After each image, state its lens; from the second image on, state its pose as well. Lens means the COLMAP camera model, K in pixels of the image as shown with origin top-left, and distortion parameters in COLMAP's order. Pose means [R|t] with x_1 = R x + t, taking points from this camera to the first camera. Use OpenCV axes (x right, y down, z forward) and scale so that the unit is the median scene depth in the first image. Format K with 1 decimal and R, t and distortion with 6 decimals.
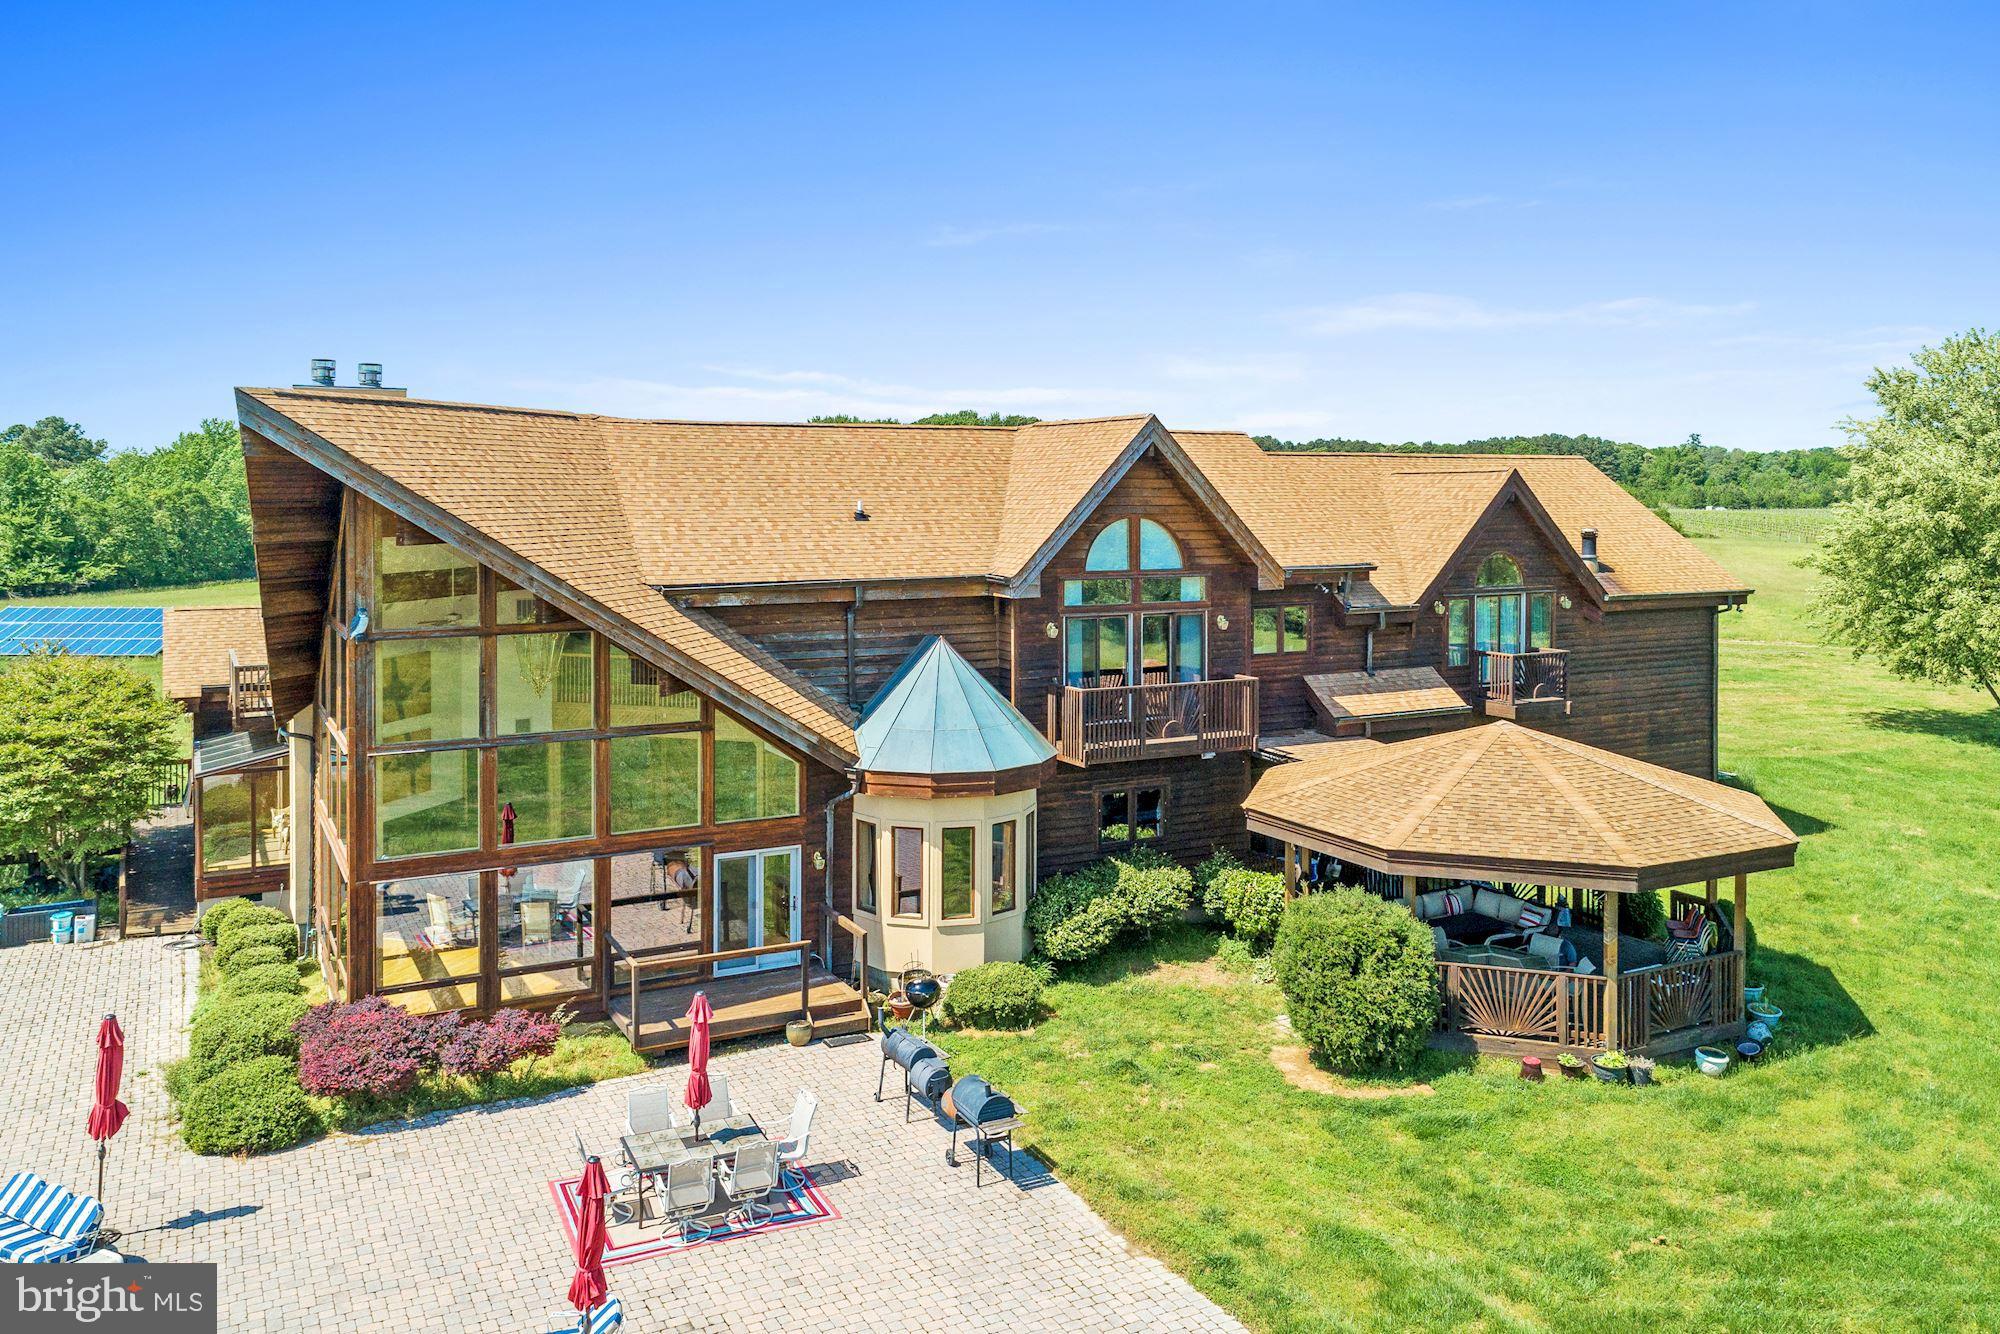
lens RADIAL K [[1507.8, 0, 989.5], [0, 1507.8, 503.4], [0, 0, 1]] dist [0.025705, 0.001442]
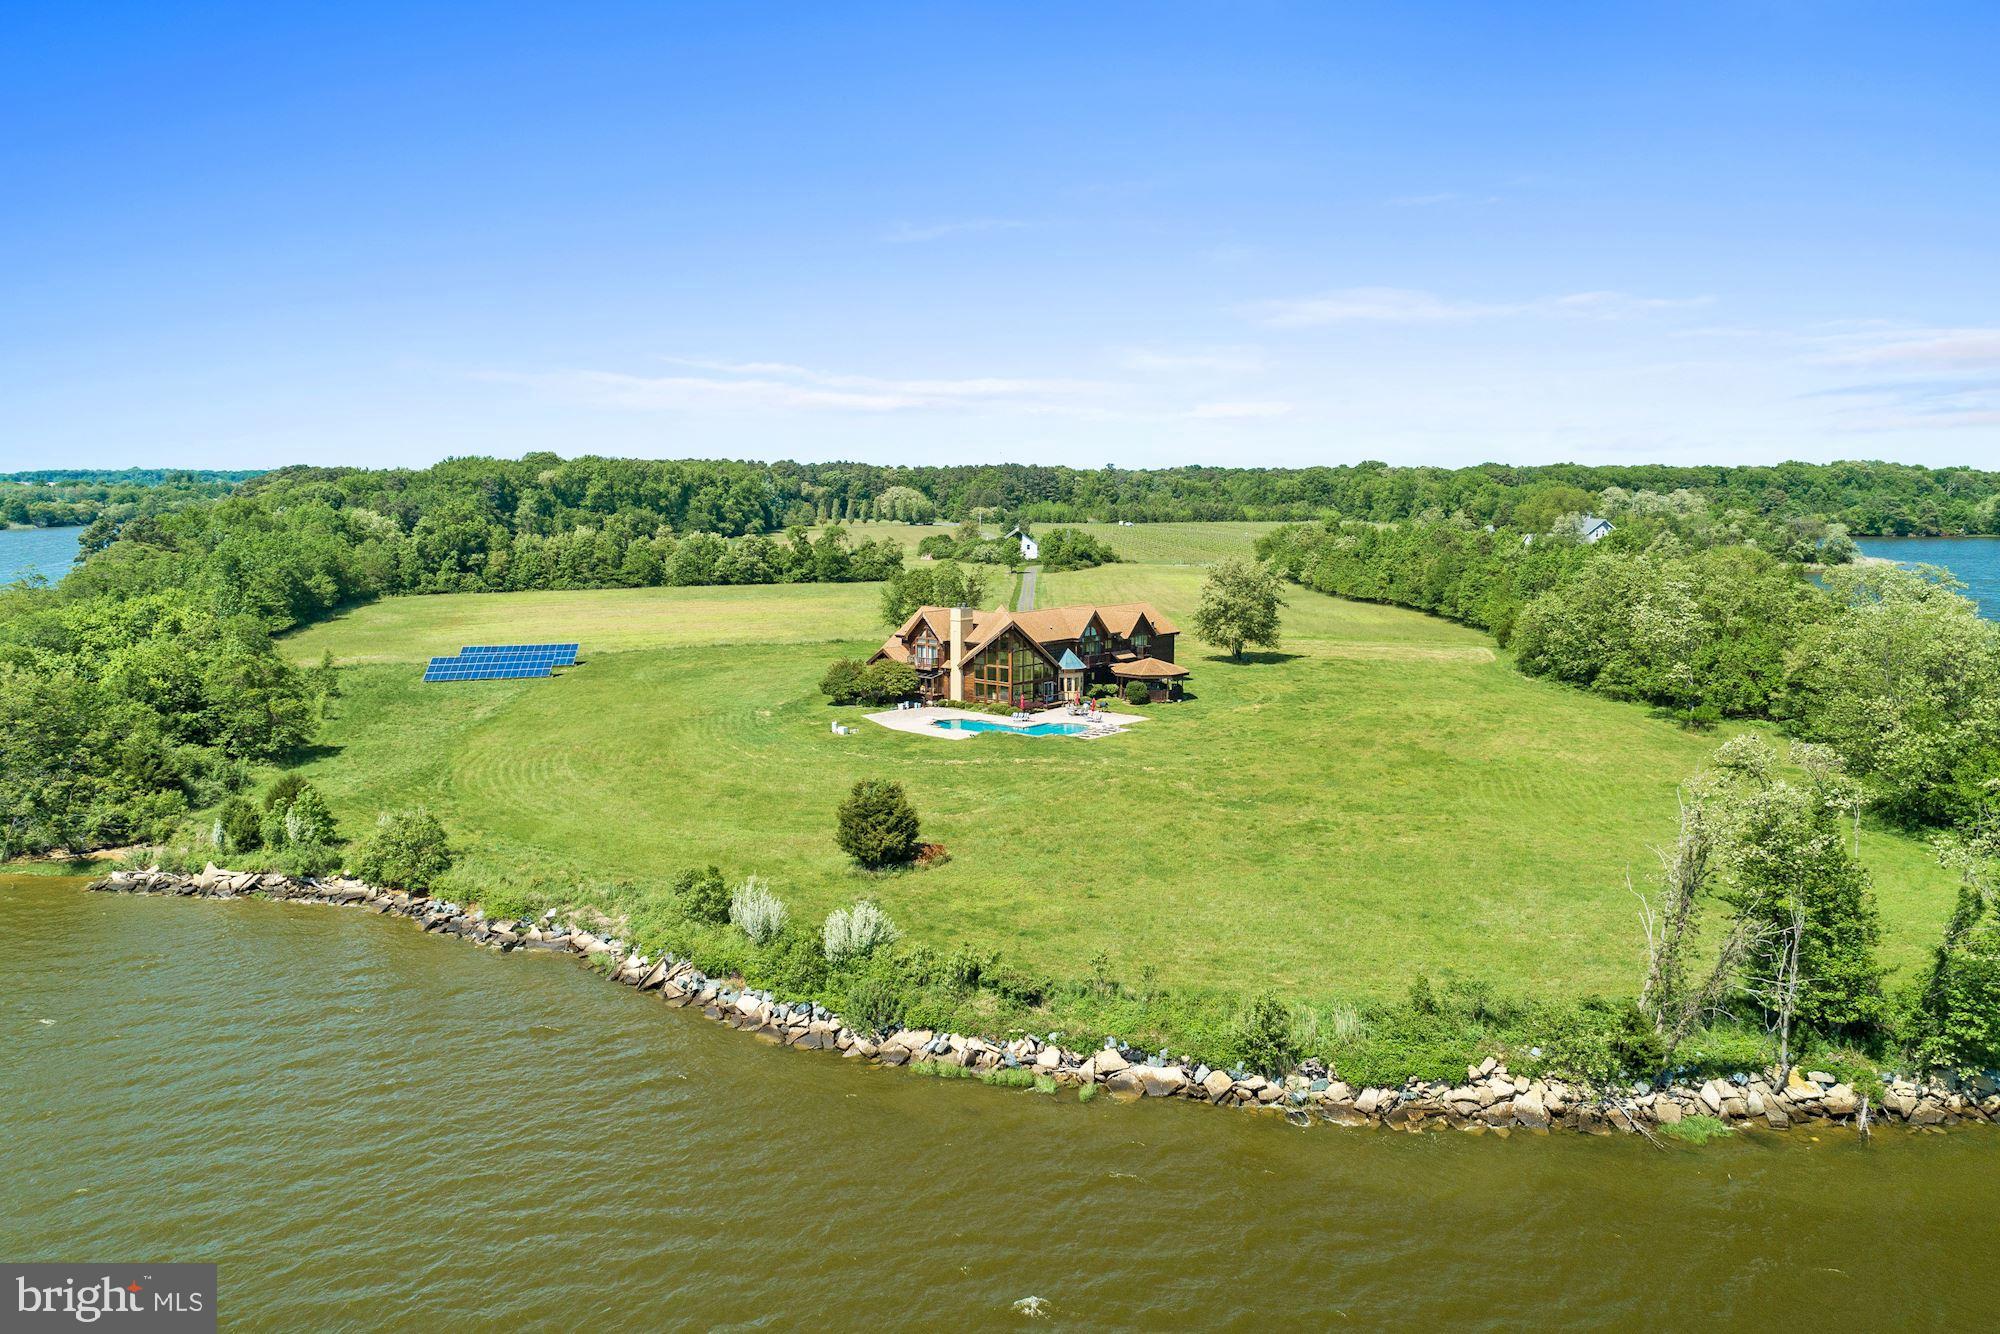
lens RADIAL K [[1507.8, 0, 998.6], [0, 1507.8, 664.7], [0, 0, 1]] dist [0.025705, 0.001442]
pose [[0.930952, -0.042114, 0.362704, -2.339362], [-0.000237, 0.993257, 0.115936, -0.516065], [-0.365141, -0.108017, 0.924665, -4.249303]]
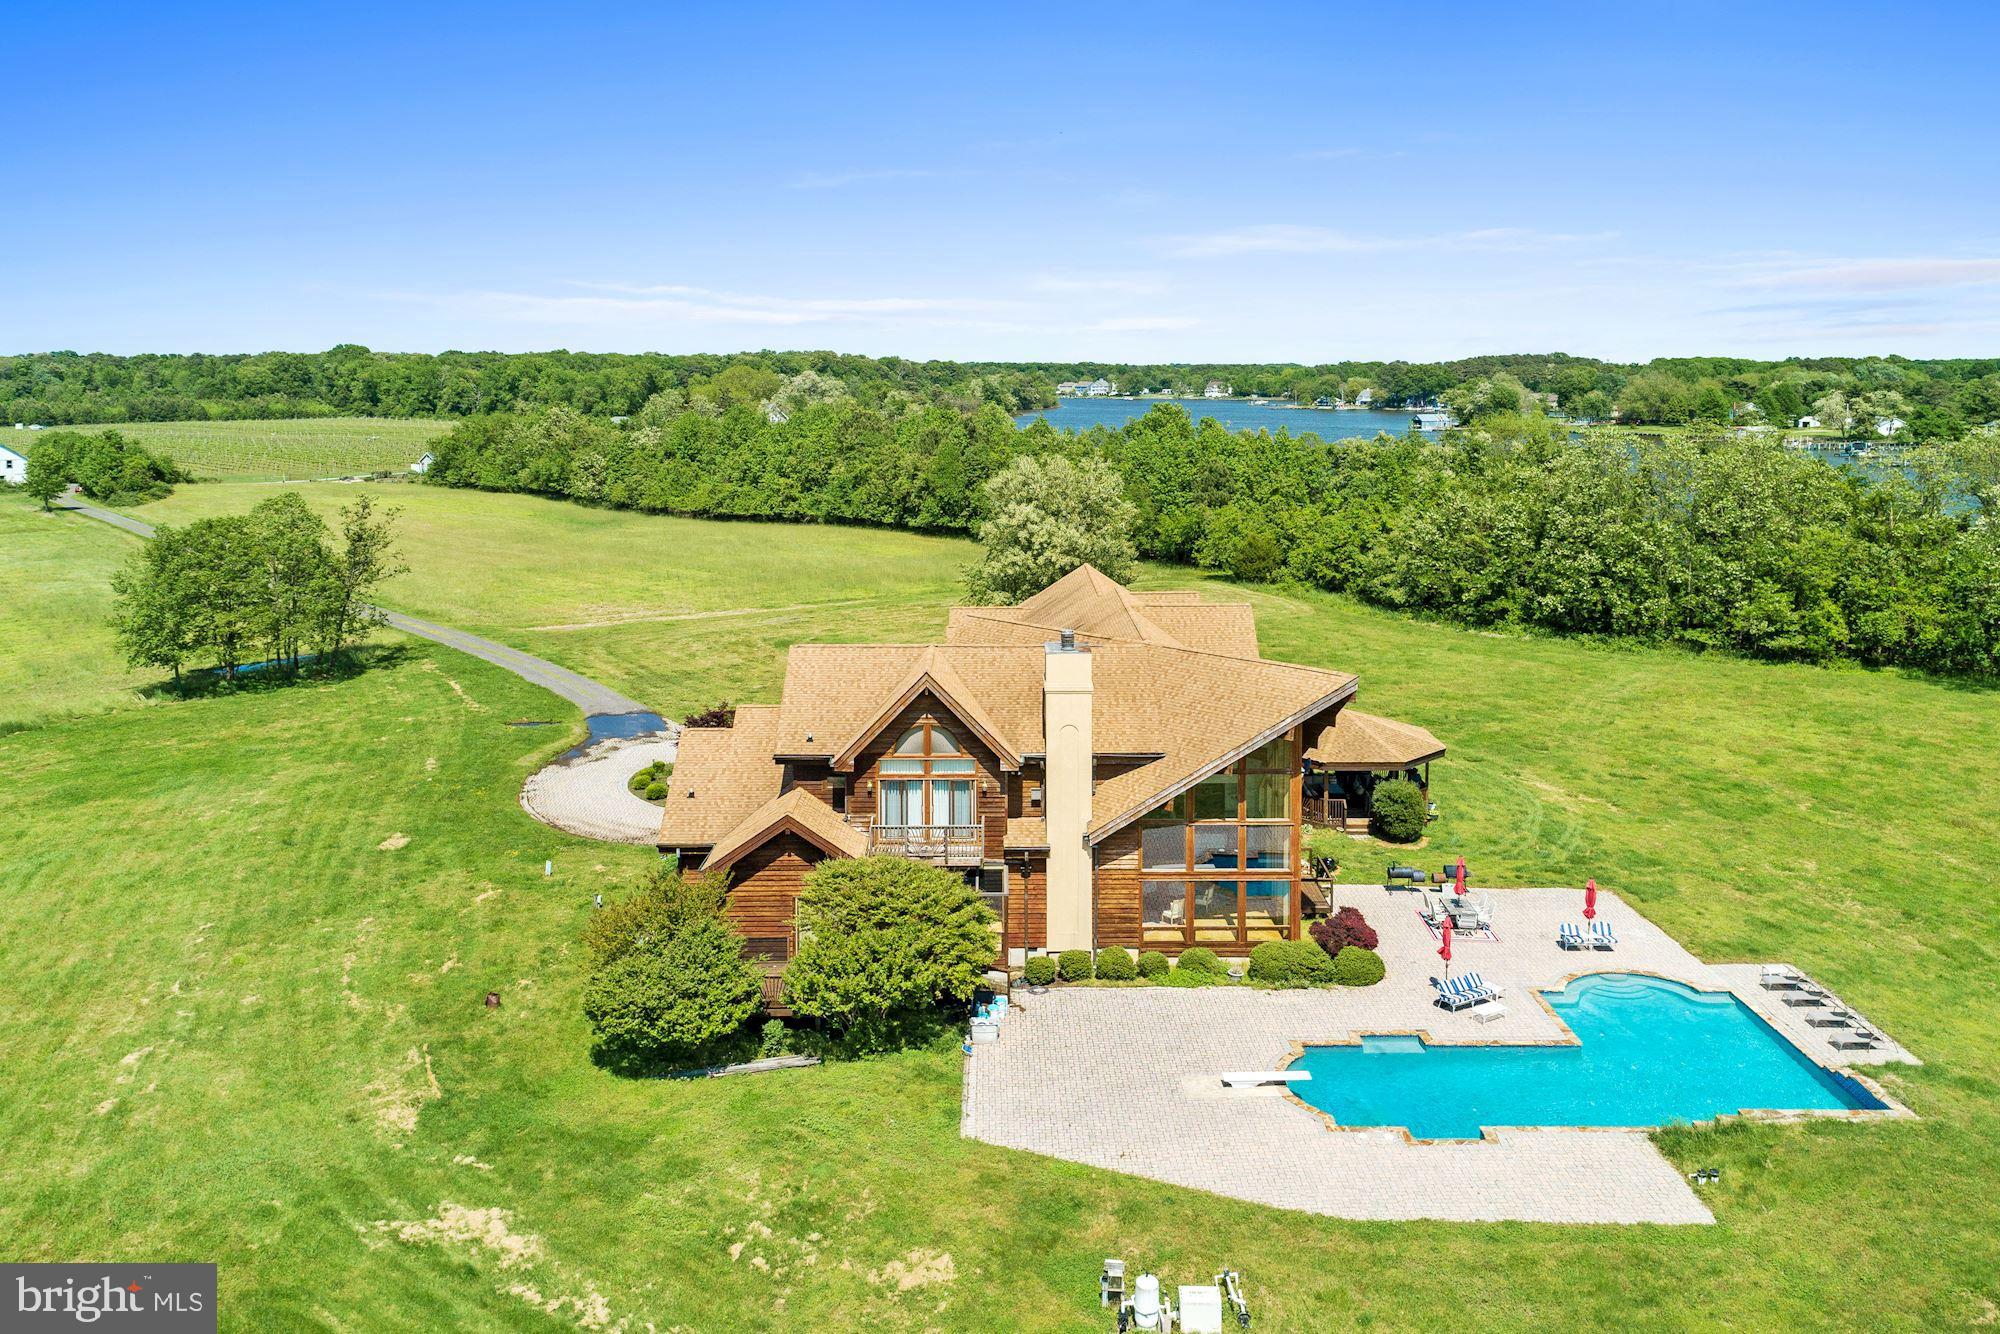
lens RADIAL K [[1507.8, 0, 1010.9], [0, 1507.8, 650.2], [0, 0, 1]] dist [0.025705, 0.001442]
pose [[0.451258, -0.160654, 0.877814, -1.930332], [0.010246, 0.984530, 0.174917, -0.364320], [-0.892335, -0.069938, 0.445923, 0.319615]]
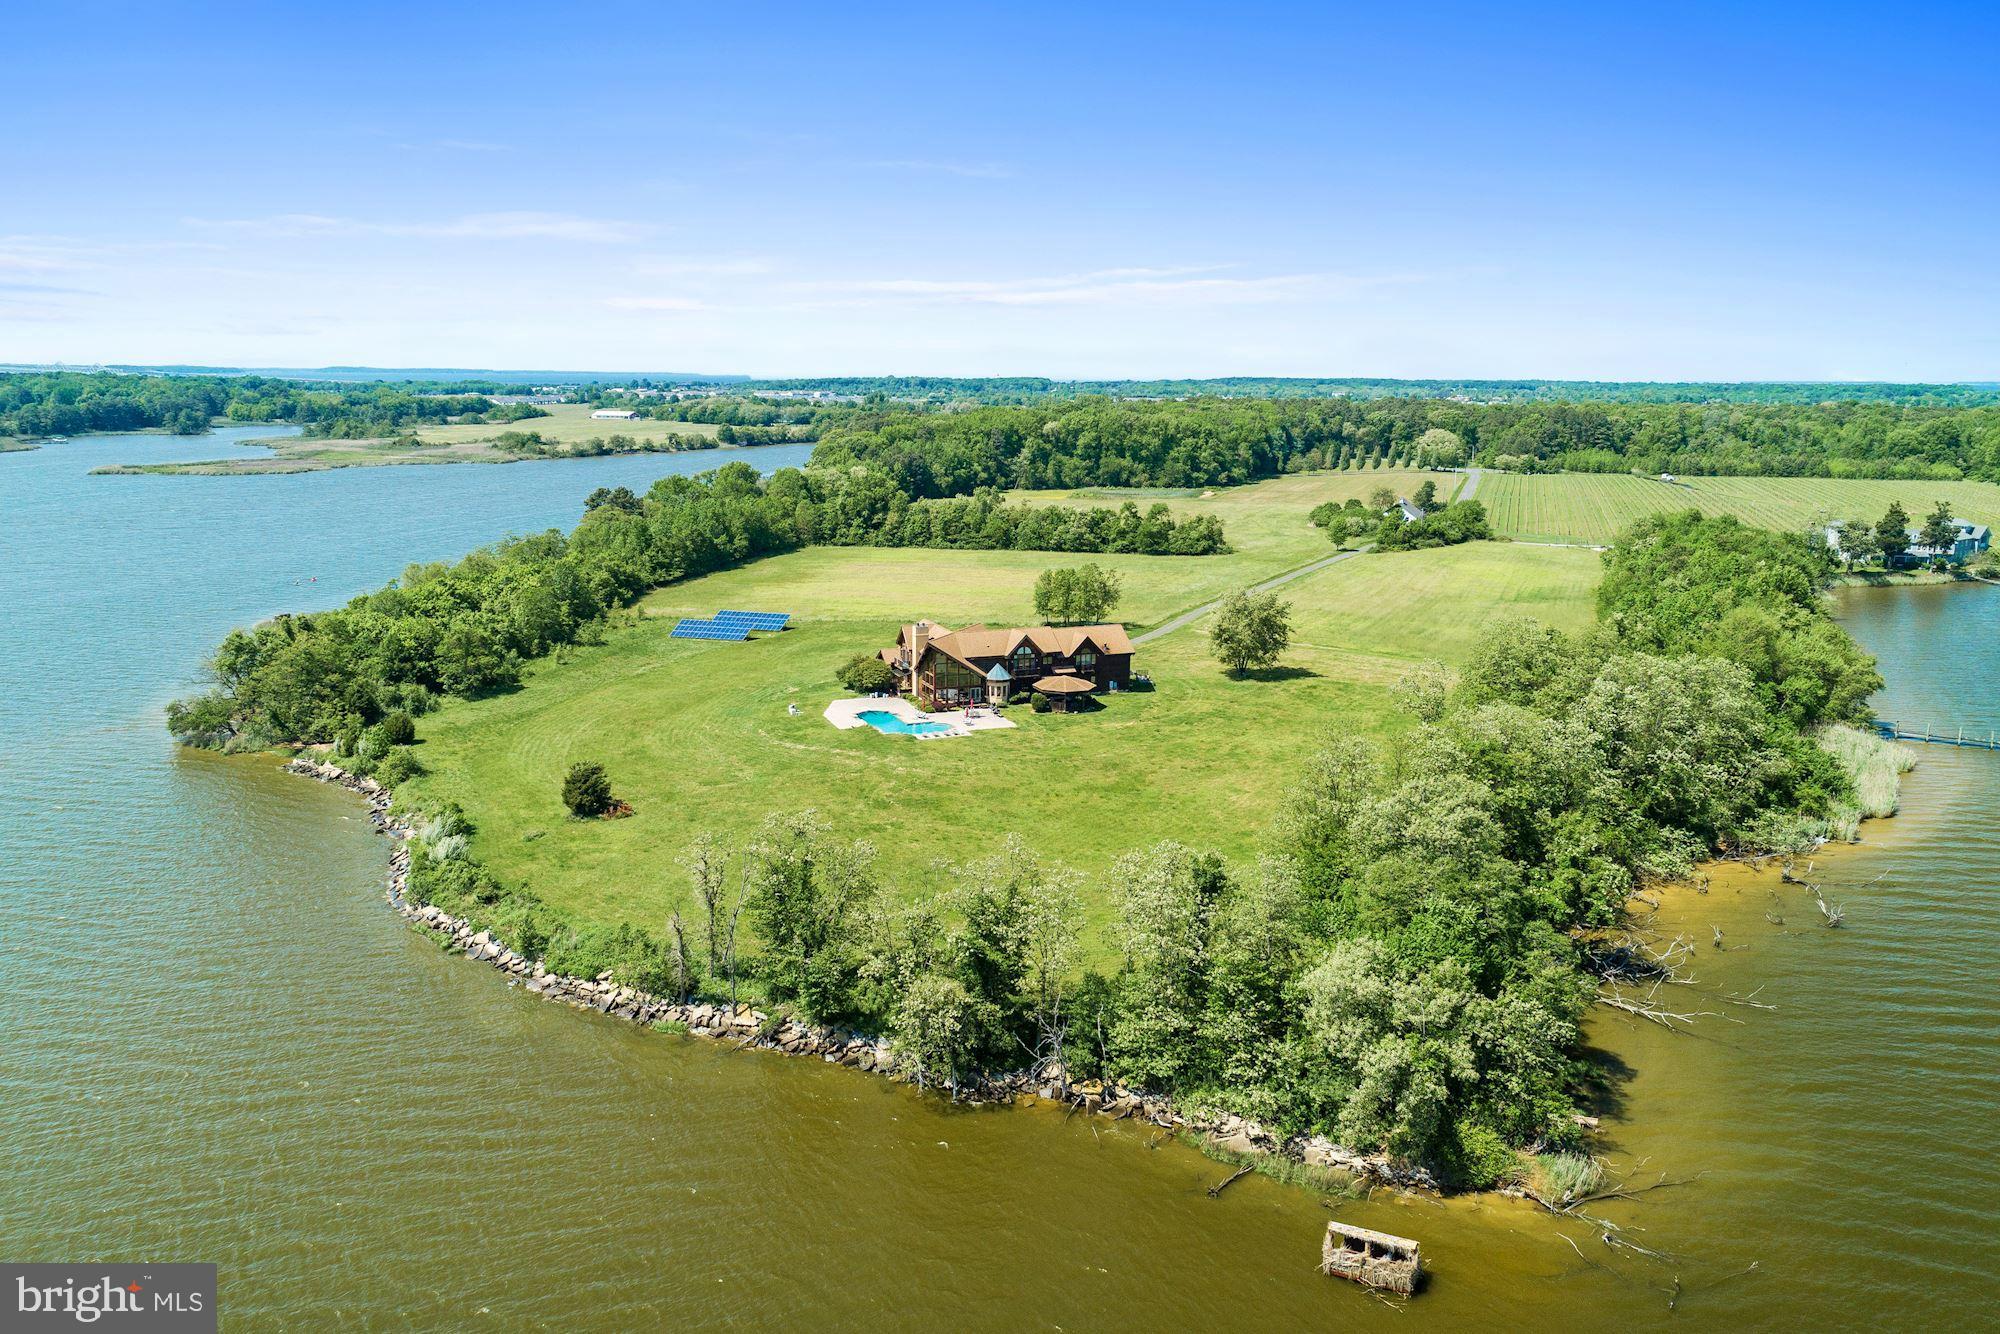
lens RADIAL K [[1507.8, 0, 990.5], [0, 1507.8, 671.5], [0, 0, 1]] dist [0.025705, 0.001442]
pose [[0.995221, 0.030637, -0.092714, 0.616768], [-0.012836, 0.982312, 0.186809, -1.247636], [0.096797, -0.184726, 0.978012, -6.268294]]
